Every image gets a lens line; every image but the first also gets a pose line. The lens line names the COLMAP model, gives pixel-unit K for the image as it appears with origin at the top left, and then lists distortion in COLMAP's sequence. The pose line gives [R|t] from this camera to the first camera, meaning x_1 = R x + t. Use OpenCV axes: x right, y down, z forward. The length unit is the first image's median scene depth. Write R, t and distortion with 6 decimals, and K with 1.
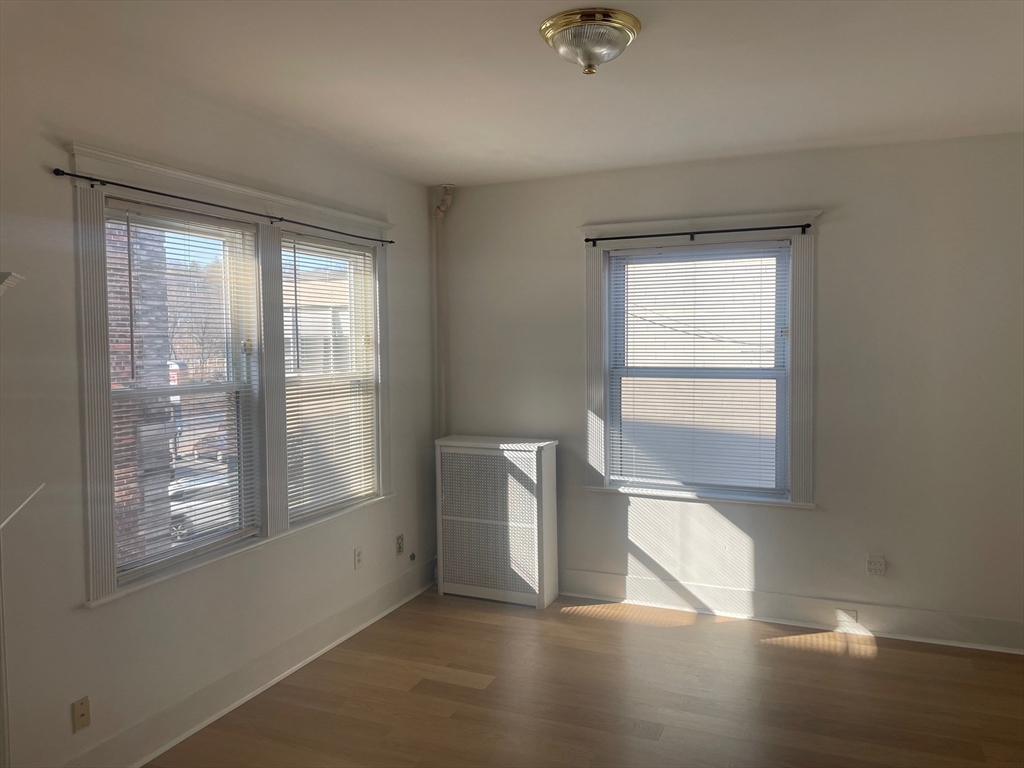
lens RADIAL K [[765.4, 0, 510.5], [0, 765.4, 371.5], [0, 0, 1]] dist [0.113439, -0.152019]
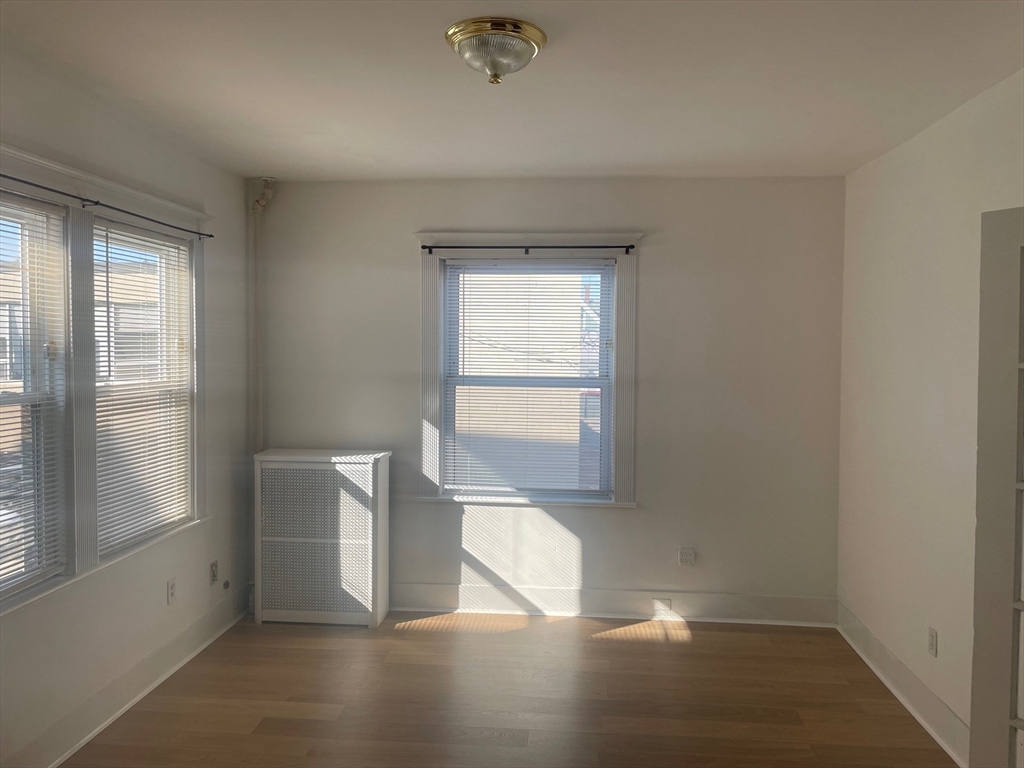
lens RADIAL K [[765.4, 0, 510.5], [0, 765.4, 371.5], [0, 0, 1]] dist [0.113439, -0.152019]
pose [[0.950474, 0.006281, 0.310739, -0.103880], [-0.003642, 0.999952, -0.009073, -0.002830], [-0.310781, 0.007492, 0.950452, 0.030033]]
